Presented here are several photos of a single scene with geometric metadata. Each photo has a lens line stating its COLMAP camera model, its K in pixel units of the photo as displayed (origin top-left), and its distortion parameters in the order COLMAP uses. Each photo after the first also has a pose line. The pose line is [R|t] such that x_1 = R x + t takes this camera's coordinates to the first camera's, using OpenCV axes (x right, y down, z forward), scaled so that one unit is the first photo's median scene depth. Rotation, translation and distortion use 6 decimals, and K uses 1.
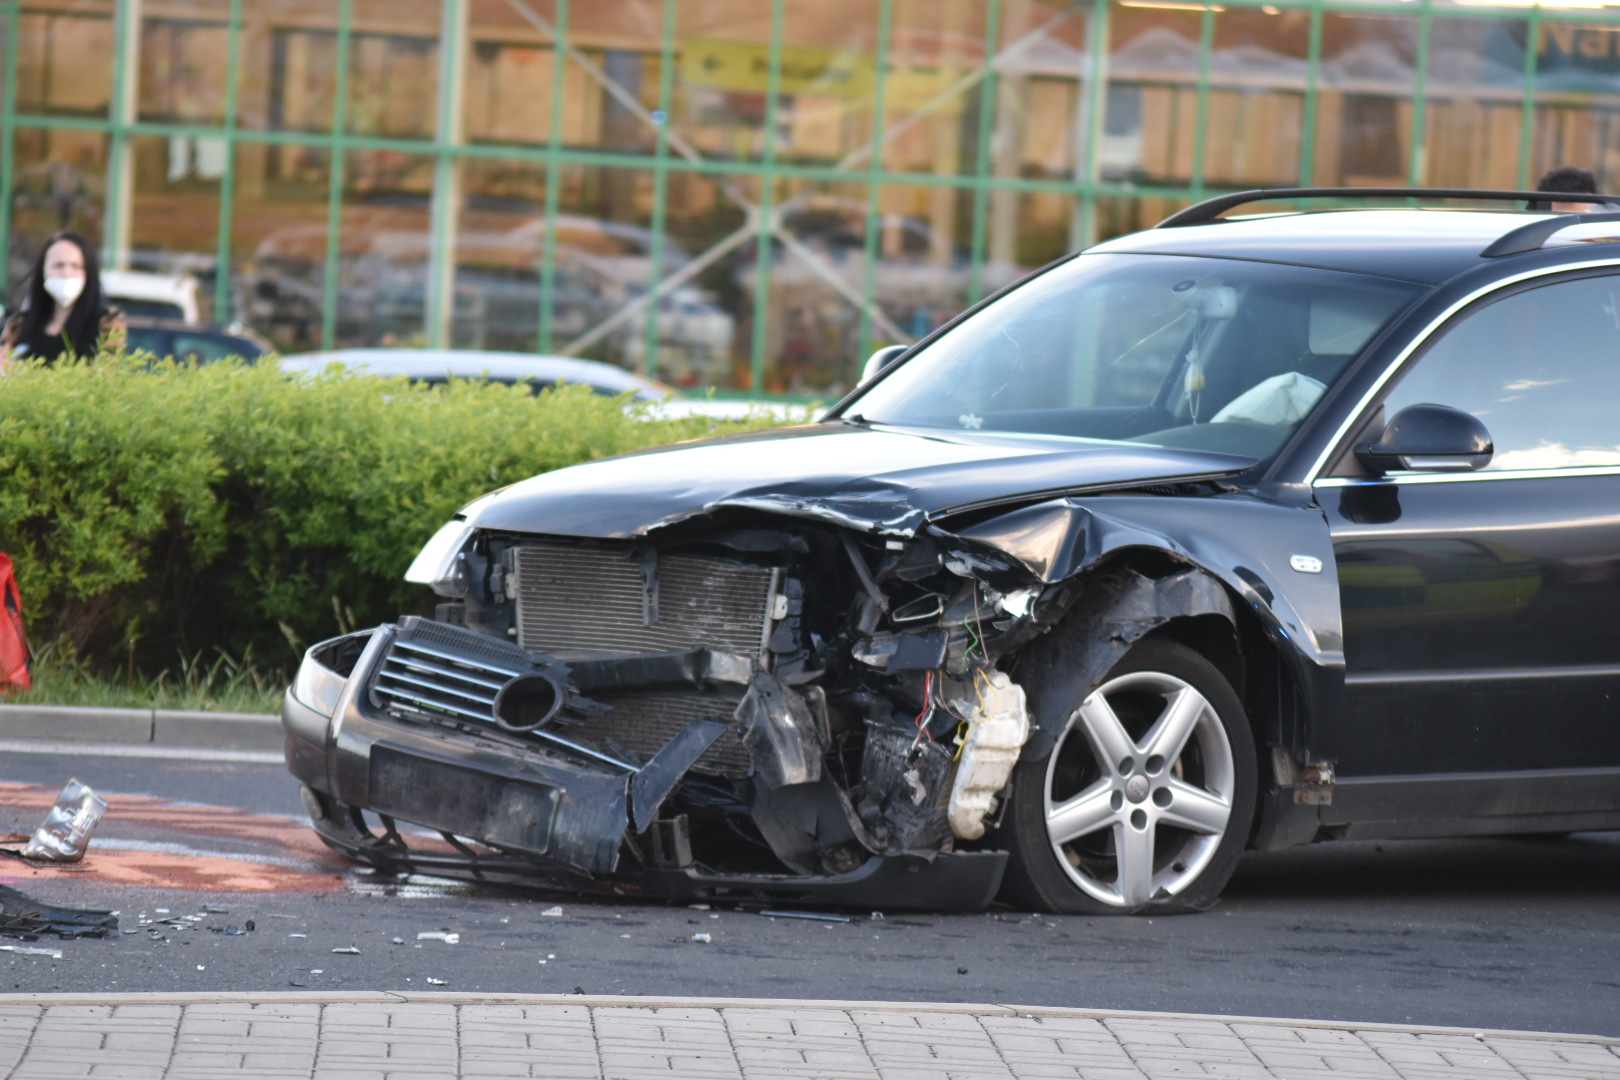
lens RADIAL K [[9257.2, 0, 809.5], [0, 9257.2, 532.7], [0, 0, 1]] dist [-0.065221, 0.000000]
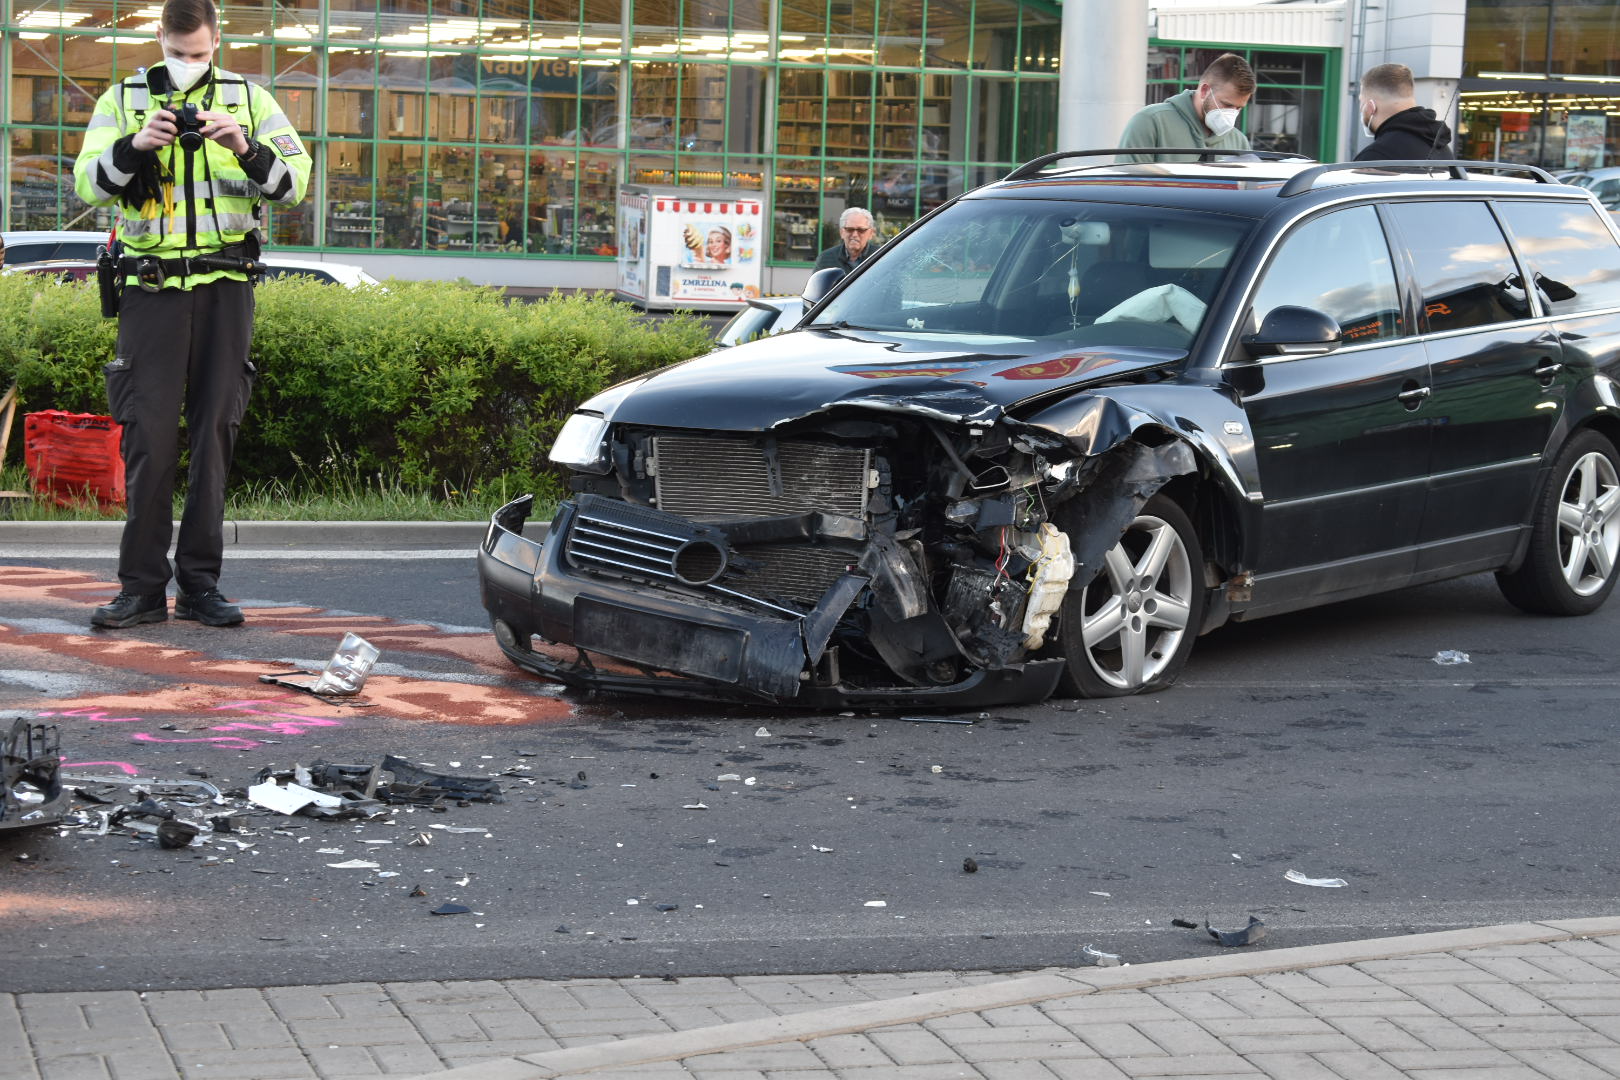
lens RADIAL K [[3973.8, 0, 824.7], [0, 3973.8, 557.2], [0, 0, 1]] dist [0.035438, 0.000000]
pose [[0.982035, -0.044375, 0.183407, -0.115425], [0.031285, 0.996793, 0.073659, -0.022995], [-0.186087, -0.066598, 0.980274, 0.439678]]
